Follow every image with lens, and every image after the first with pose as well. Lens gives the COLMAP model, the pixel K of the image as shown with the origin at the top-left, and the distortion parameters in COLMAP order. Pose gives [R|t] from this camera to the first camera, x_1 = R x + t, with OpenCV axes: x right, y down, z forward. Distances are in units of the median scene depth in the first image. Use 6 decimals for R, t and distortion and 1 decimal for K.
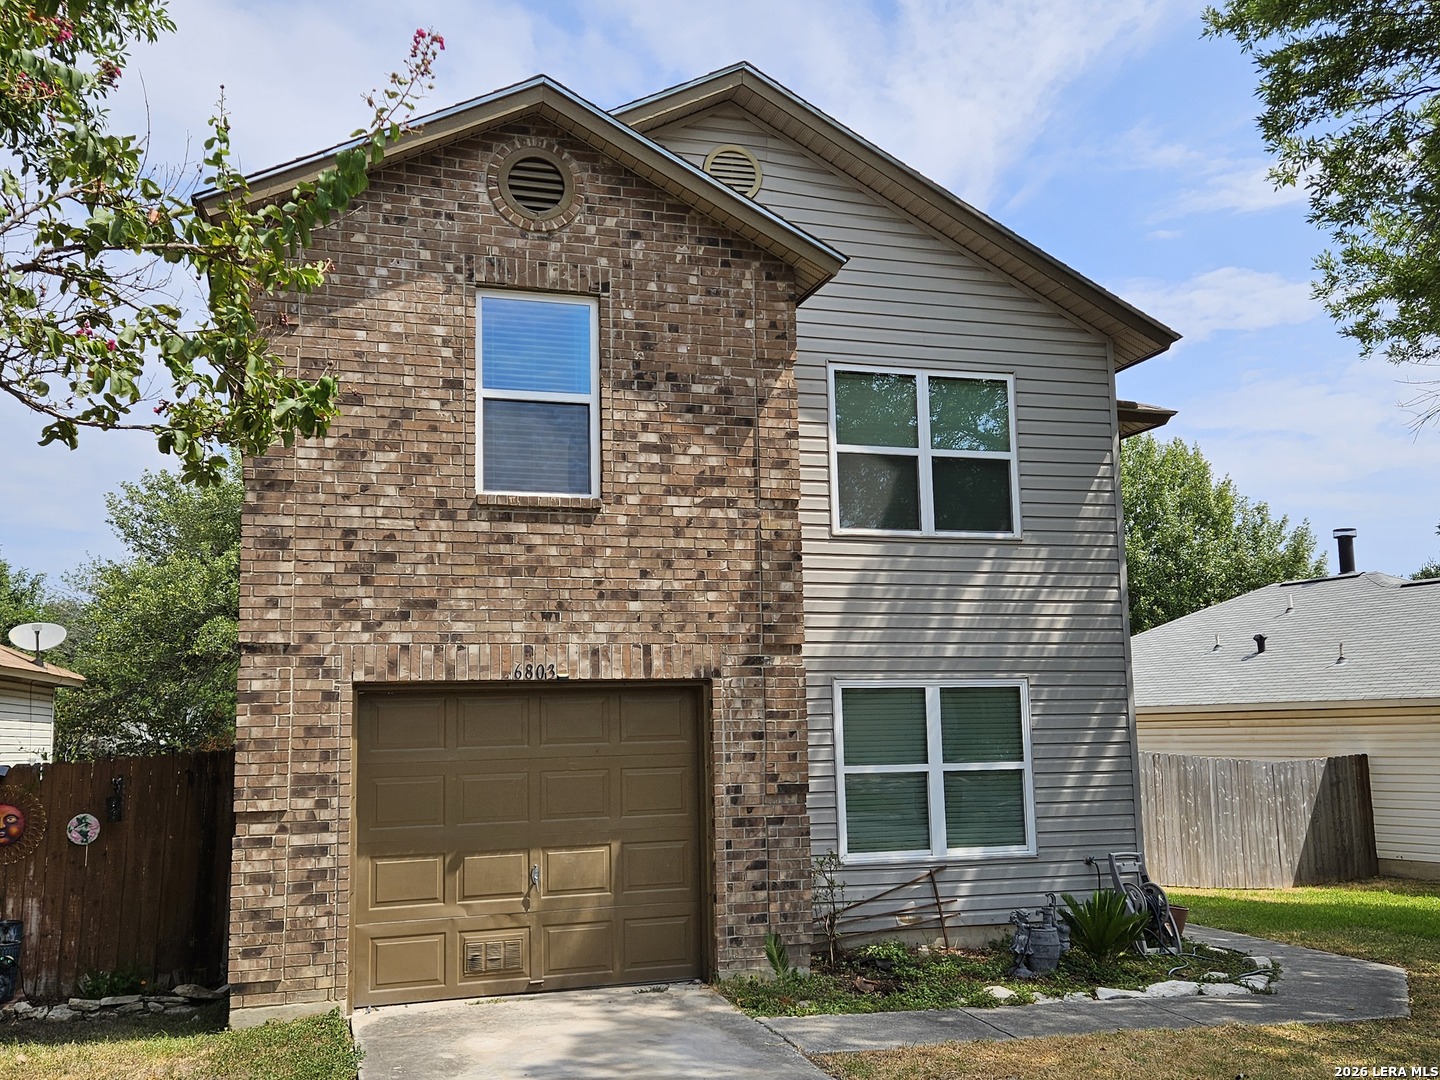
lens RADIAL K [[1375.4, 0, 761.9], [0, 1375.4, 544.4], [0, 0, 1]] dist [0.048215, 0.000000]
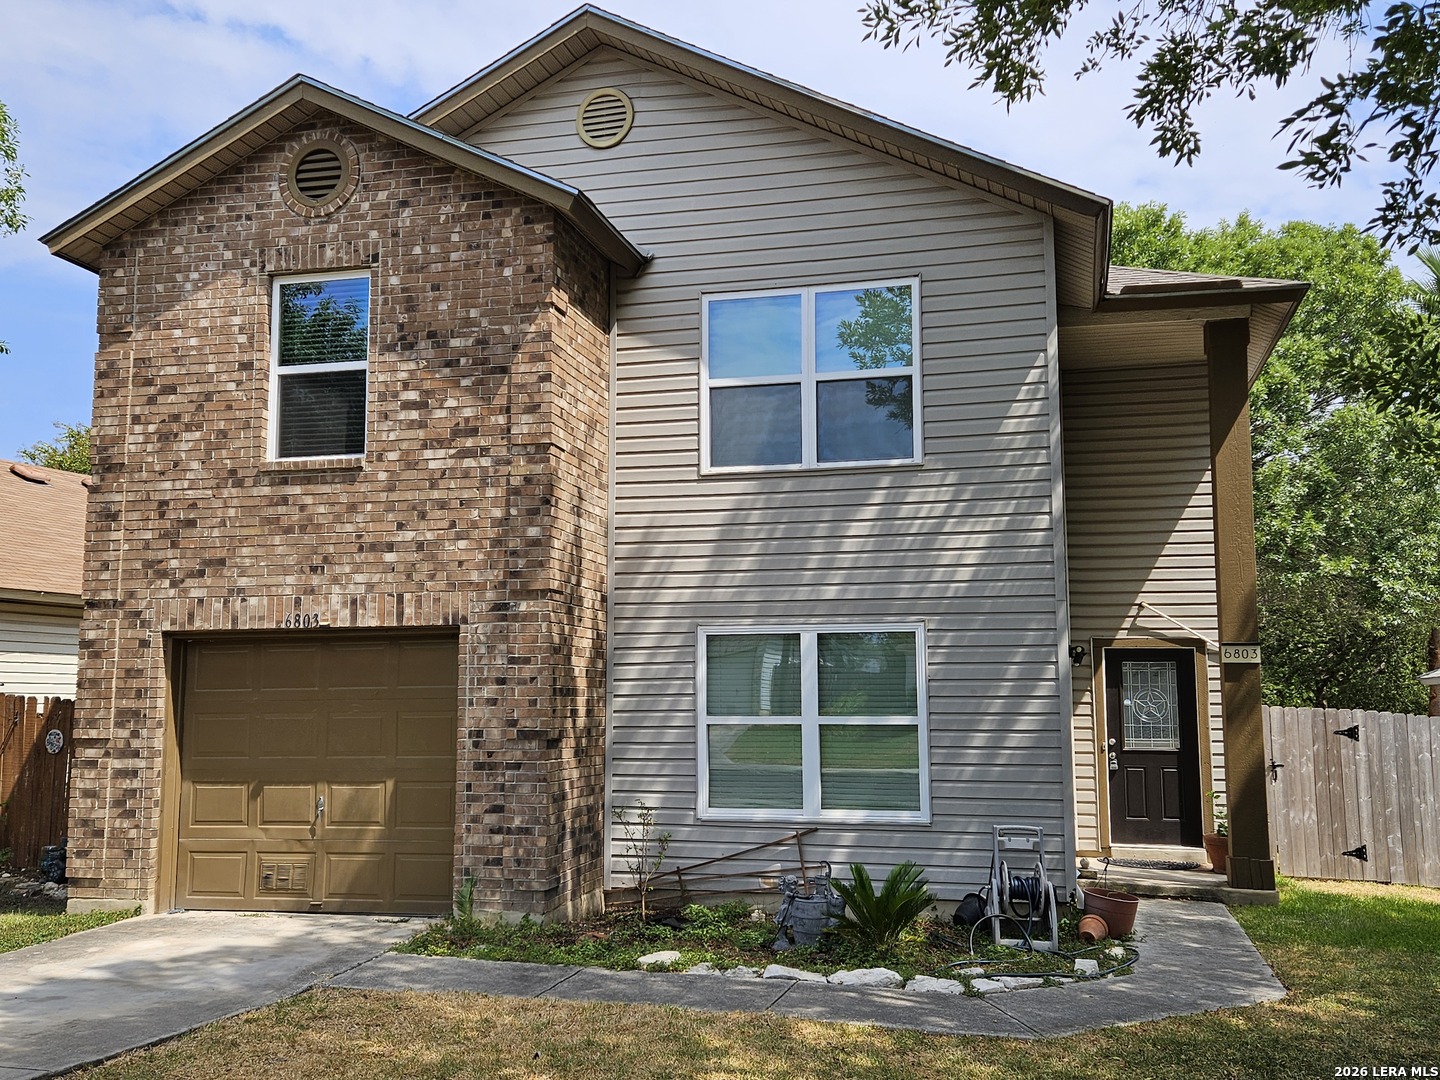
lens RADIAL K [[1375.4, 0, 706.1], [0, 1375.4, 523.8], [0, 0, 1]] dist [0.048215, 0.000000]
pose [[0.851636, -0.052418, -0.521506, 0.652956], [0.057883, 0.998306, -0.005817, 0.038868], [0.520928, -0.025233, 0.853228, 0.221952]]
